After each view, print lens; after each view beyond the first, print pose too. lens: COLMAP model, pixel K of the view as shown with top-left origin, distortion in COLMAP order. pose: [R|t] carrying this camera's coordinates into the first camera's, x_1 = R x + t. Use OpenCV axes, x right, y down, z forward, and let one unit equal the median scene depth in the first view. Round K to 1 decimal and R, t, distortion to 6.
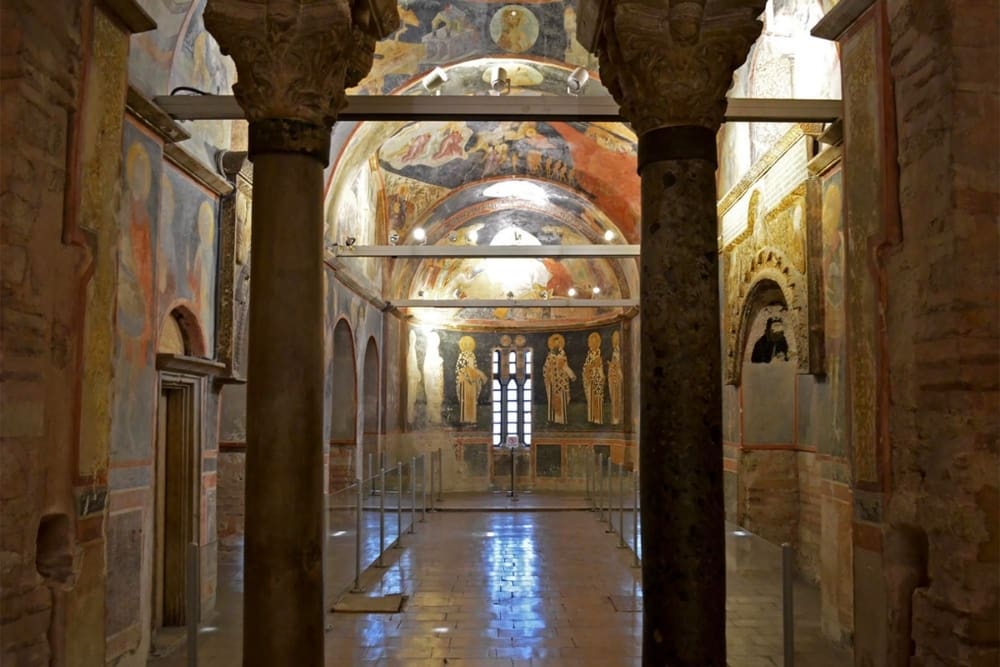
lens RADIAL K [[826.9, 0, 513.9], [0, 826.9, 334.7], [0, 0, 1]] dist [-0.073862, -0.000454]
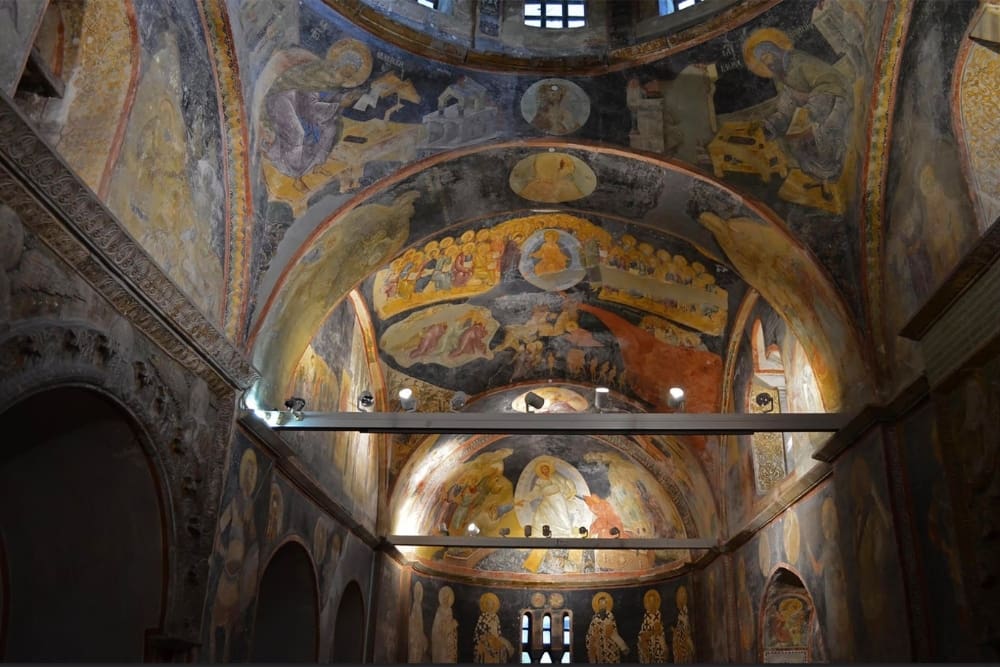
lens RADIAL K [[826.9, 0, 513.9], [0, 826.9, 334.7], [0, 0, 1]] dist [-0.073862, -0.000454]
pose [[0.999227, 0.002339, -0.039235, -0.004092], [-0.014606, 0.948841, -0.315415, 0.019164], [0.036490, 0.315744, 0.948142, 0.231078]]
